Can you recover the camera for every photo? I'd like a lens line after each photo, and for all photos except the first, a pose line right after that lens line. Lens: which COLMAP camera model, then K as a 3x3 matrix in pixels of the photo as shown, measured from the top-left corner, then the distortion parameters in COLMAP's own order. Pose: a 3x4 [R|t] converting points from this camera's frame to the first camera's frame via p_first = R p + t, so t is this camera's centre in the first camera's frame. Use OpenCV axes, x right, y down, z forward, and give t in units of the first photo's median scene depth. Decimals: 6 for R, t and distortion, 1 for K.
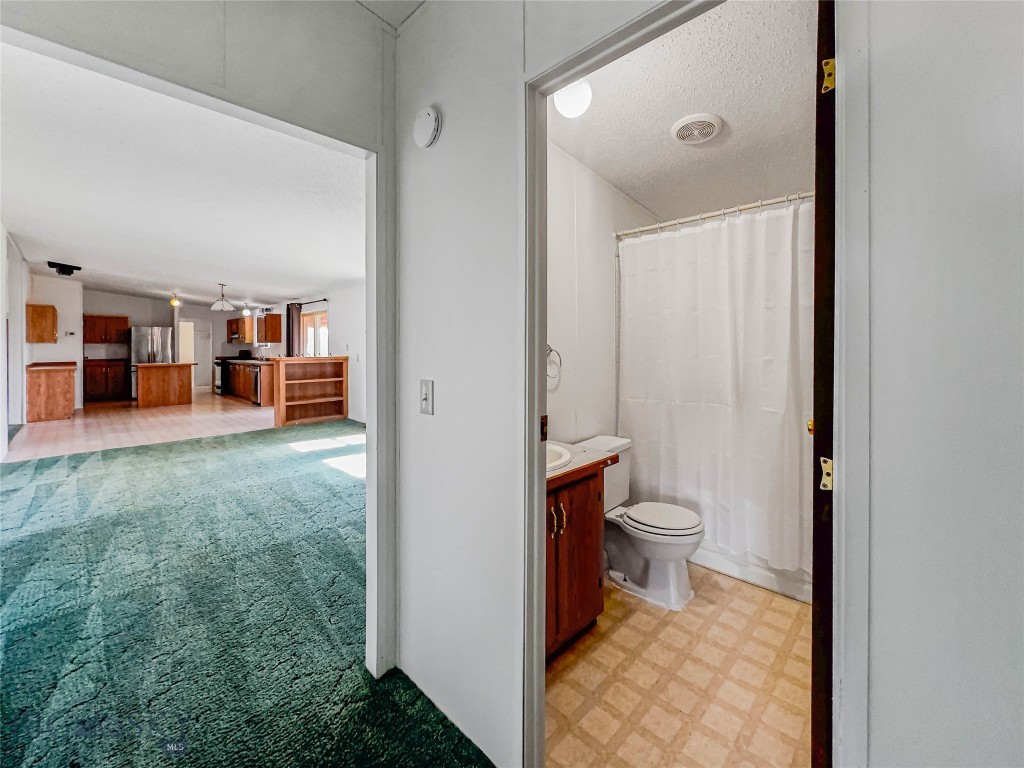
lens RADIAL K [[426.9, 0, 509.4], [0, 426.9, 347.3], [0, 0, 1]] dist [0.000613, 0.000064]
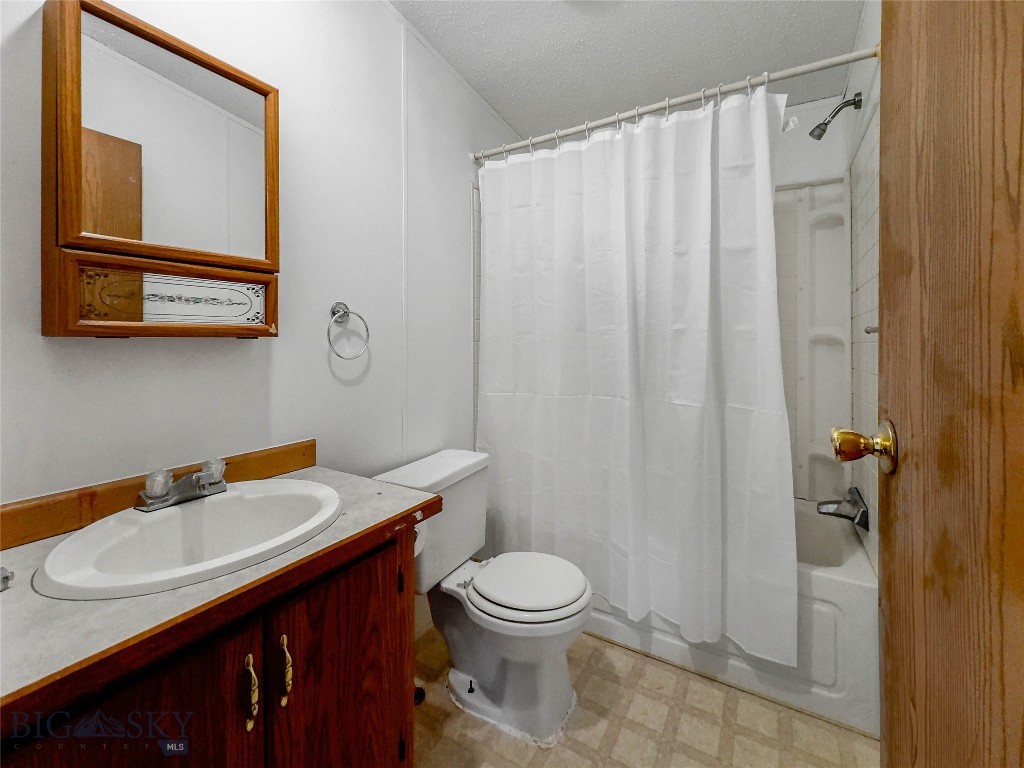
lens RADIAL K [[426.9, 0, 509.4], [0, 426.9, 347.3], [0, 0, 1]] dist [0.000613, 0.000064]
pose [[0.971701, 0.000287, 0.236212, 0.178167], [-0.000591, 0.999999, 0.001219, 0.056322], [-0.236212, -0.001324, 0.971701, 0.392991]]
